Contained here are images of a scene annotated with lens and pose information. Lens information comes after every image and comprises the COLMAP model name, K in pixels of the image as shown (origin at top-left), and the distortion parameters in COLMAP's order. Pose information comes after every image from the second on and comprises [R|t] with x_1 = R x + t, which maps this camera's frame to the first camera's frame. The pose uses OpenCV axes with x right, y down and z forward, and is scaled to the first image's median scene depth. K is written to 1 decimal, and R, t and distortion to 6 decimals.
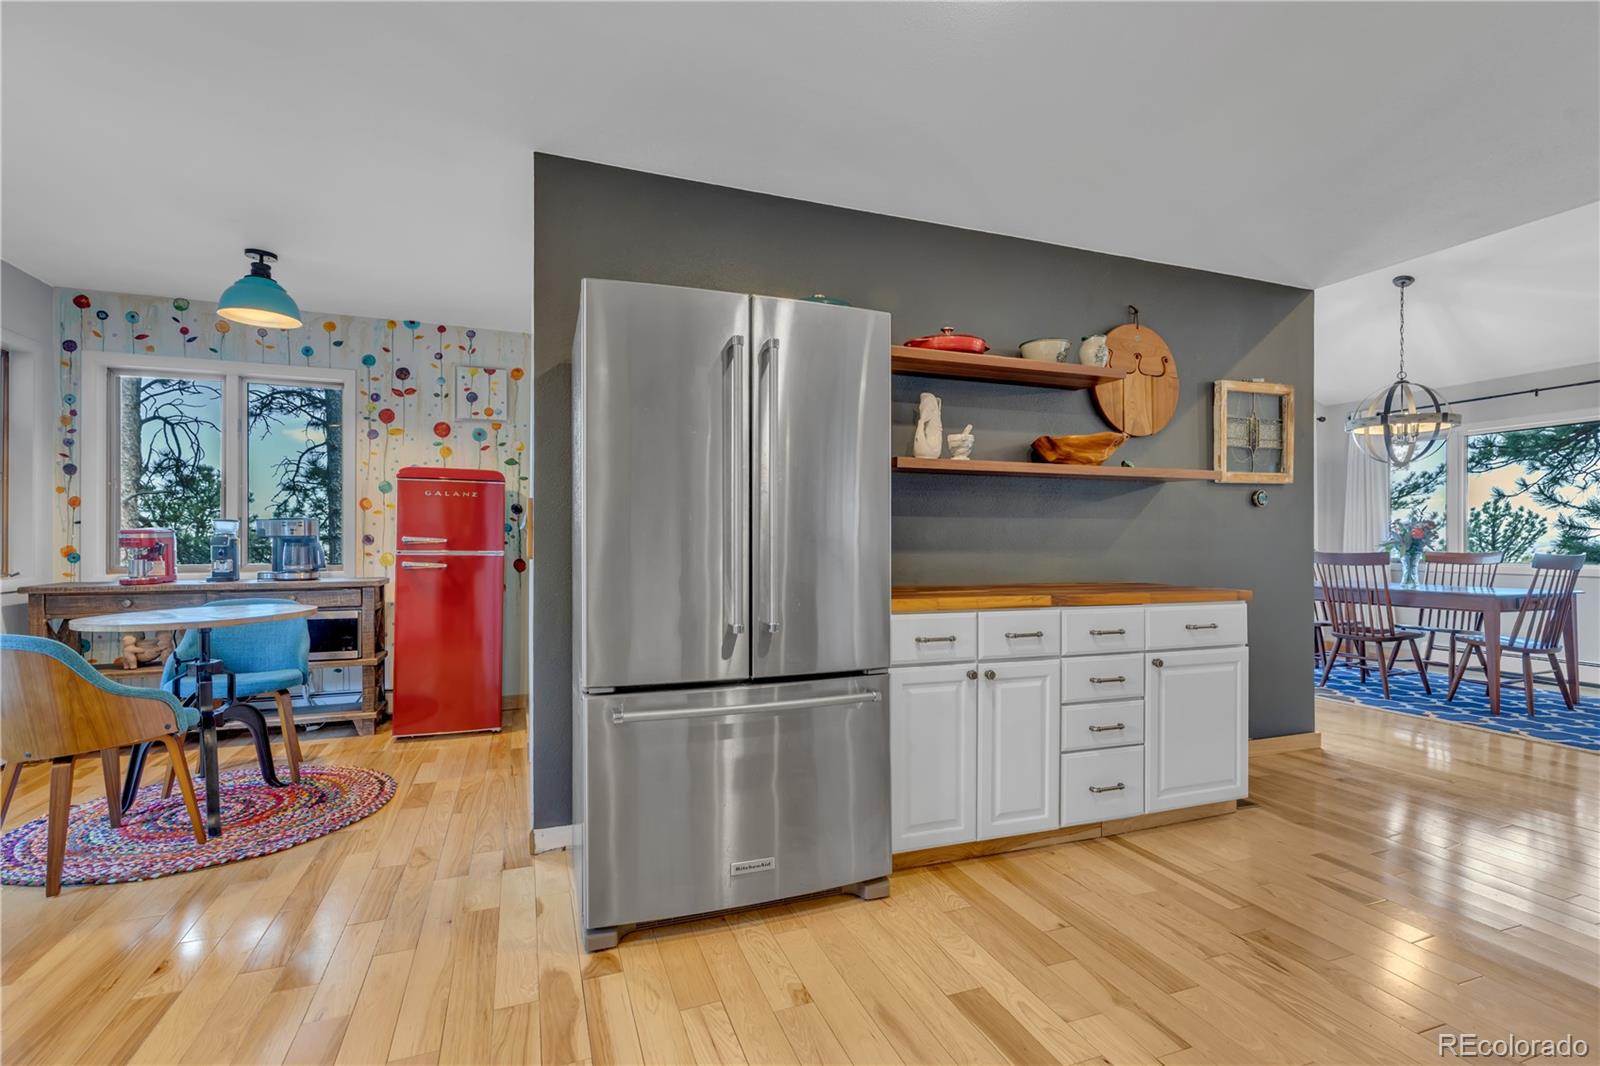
lens RADIAL K [[742.1, 0, 810.6], [0, 742.1, 540.0], [0, 0, 1]] dist [0.000659, 0.000294]
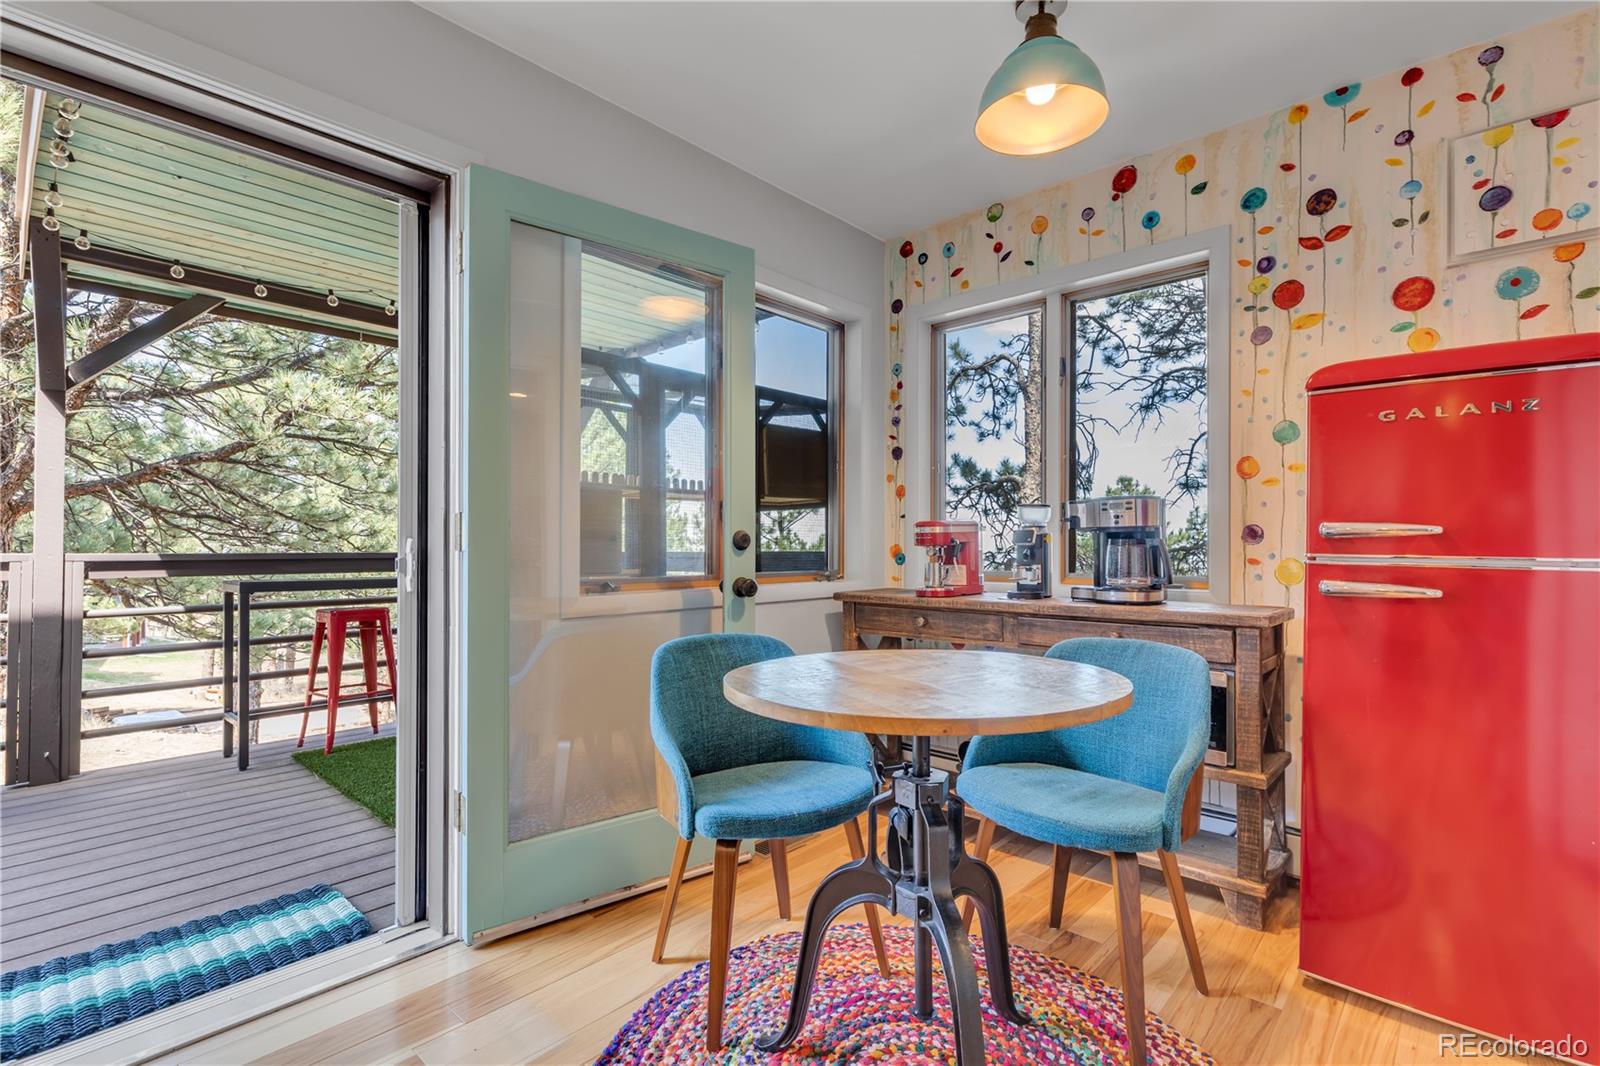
lens RADIAL K [[746.8, 0, 799.9], [0, 746.8, 542.6], [0, 0, 1]] dist [0.004178, 0.000285]
pose [[0.443878, -0.003783, -0.896079, -0.279862], [-0.000950, 0.999989, -0.004692, 0.009408], [0.896087, 0.002934, 0.443870, 0.508528]]
